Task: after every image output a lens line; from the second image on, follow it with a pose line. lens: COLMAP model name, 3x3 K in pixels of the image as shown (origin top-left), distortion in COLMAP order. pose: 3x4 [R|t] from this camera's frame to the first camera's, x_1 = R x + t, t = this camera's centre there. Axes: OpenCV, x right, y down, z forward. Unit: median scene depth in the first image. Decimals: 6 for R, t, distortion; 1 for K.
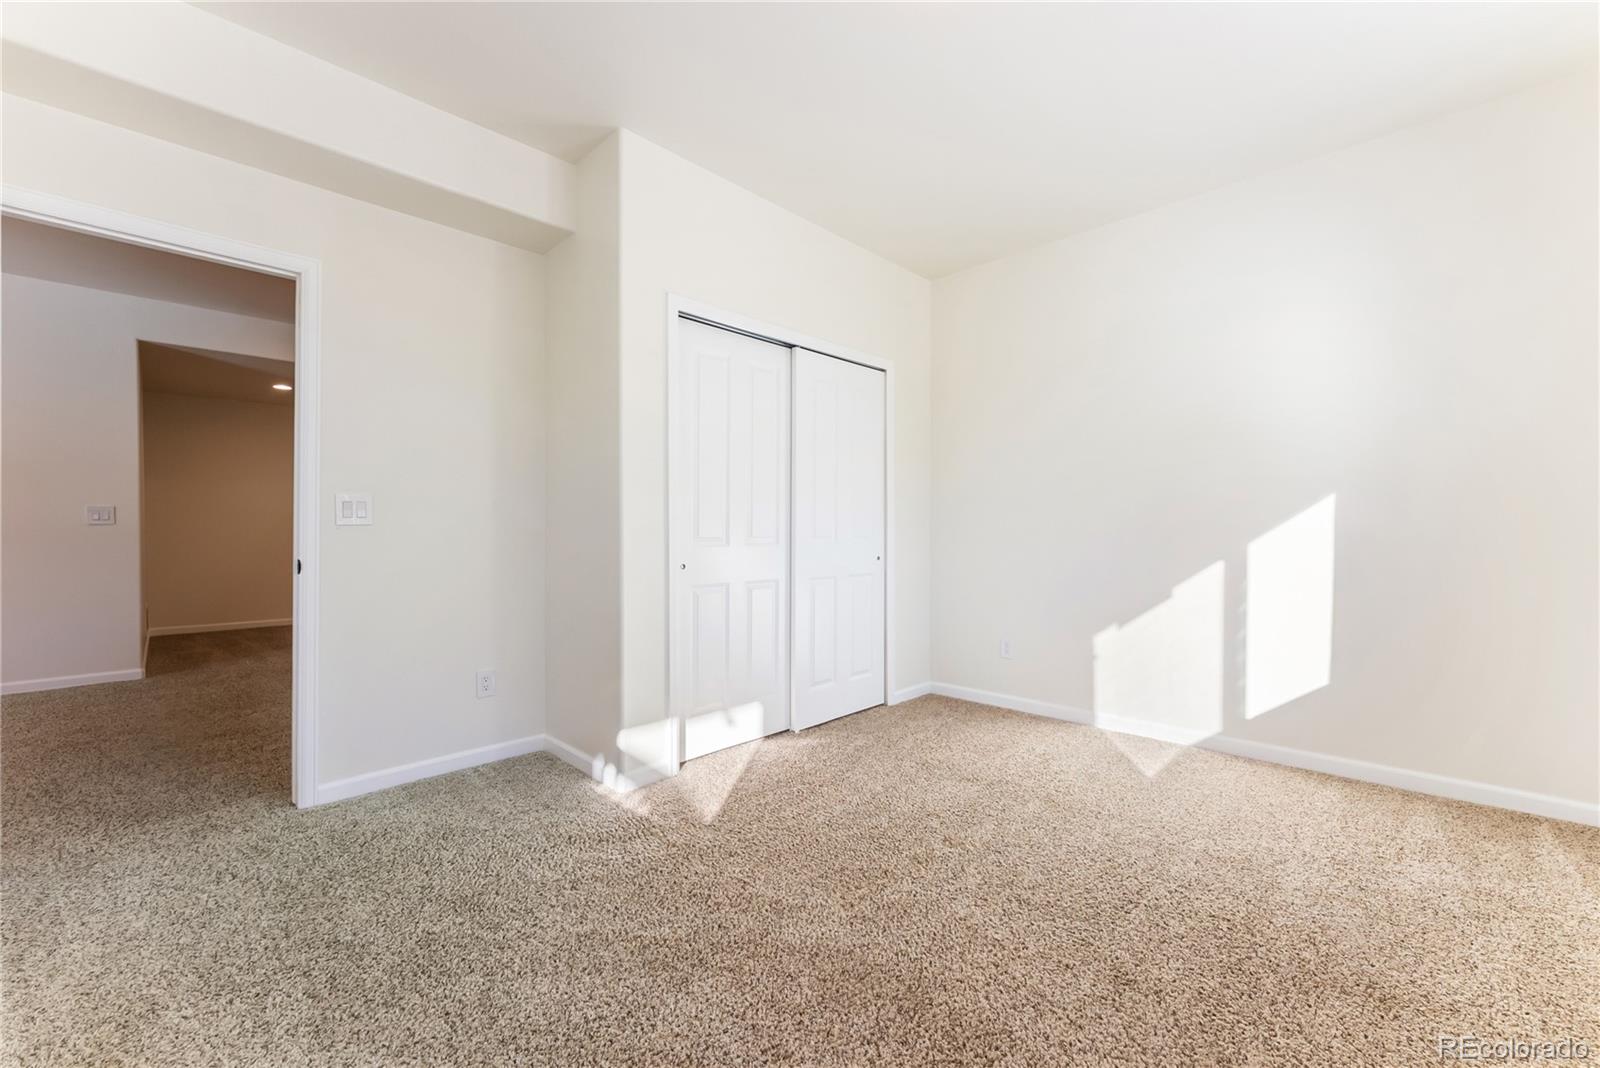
lens RADIAL K [[647.7, 0, 815.9], [0, 647.7, 541.2], [0, 0, 1]] dist [0.000292, -0.000536]
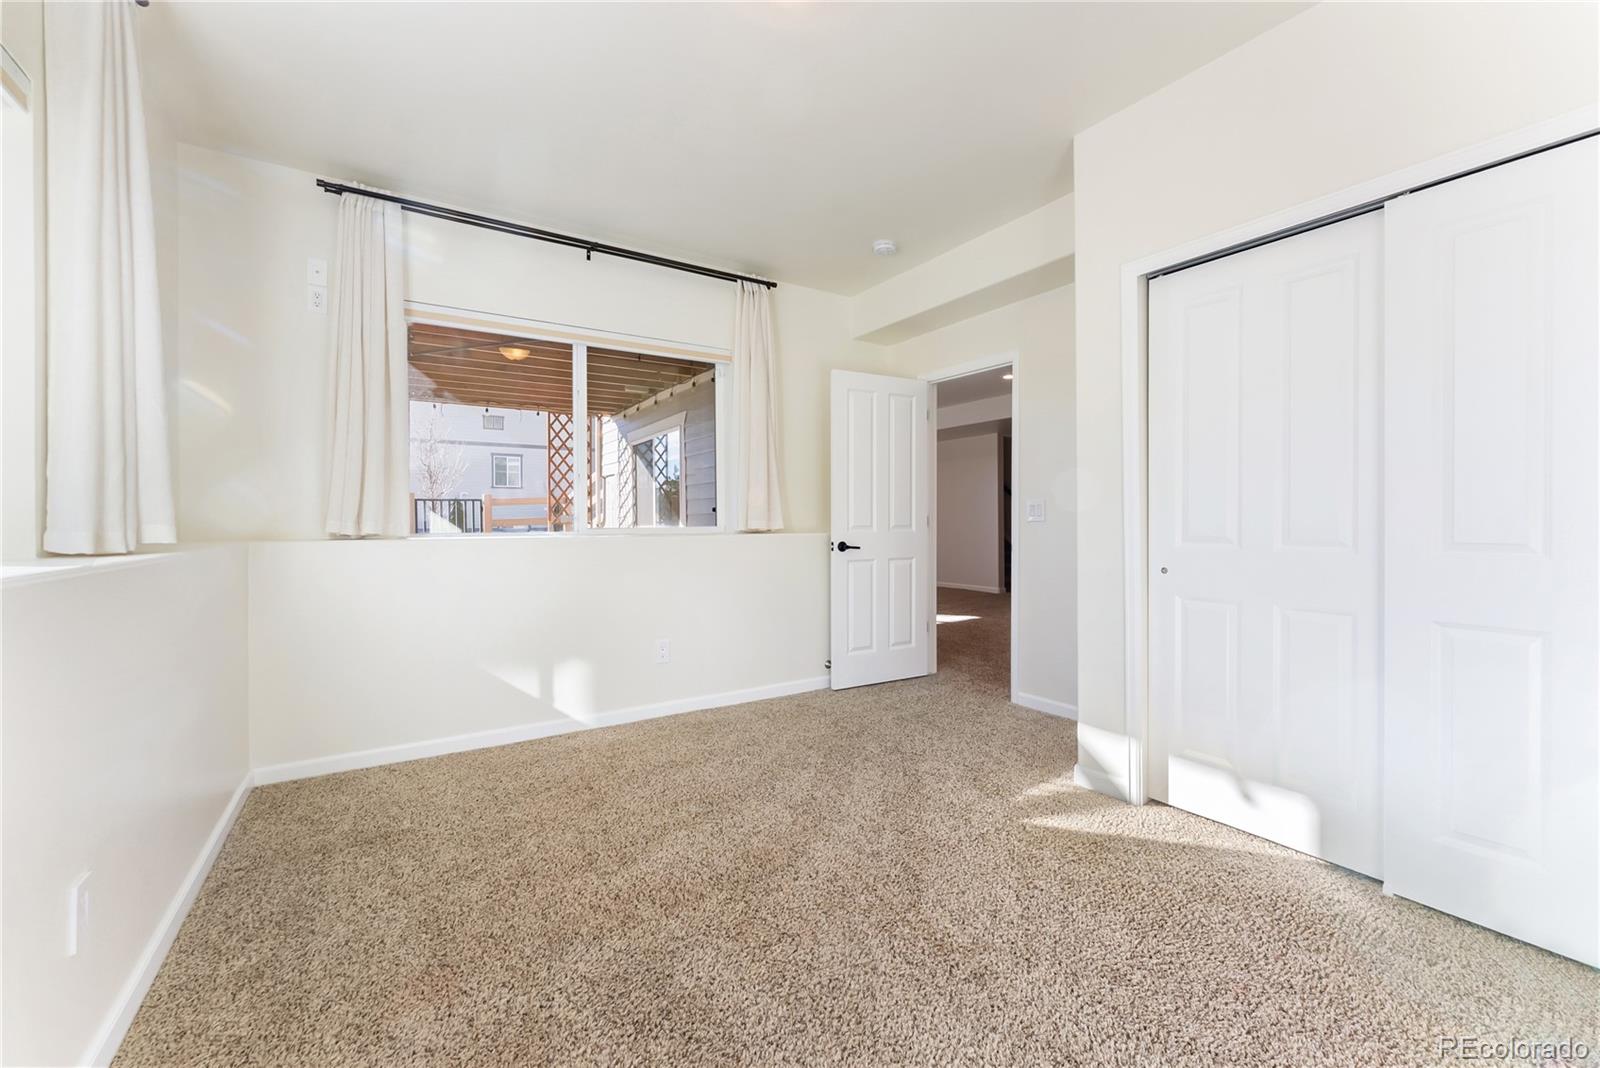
lens RADIAL K [[647.7, 0, 813.9], [0, 647.7, 523.6], [0, 0, 1]] dist [0.000292, -0.000536]
pose [[-0.221685, 0.002452, -0.975115, 0.768028], [-0.017579, 0.999824, 0.006511, -0.019958], [0.974960, 0.018585, -0.221603, 0.795791]]
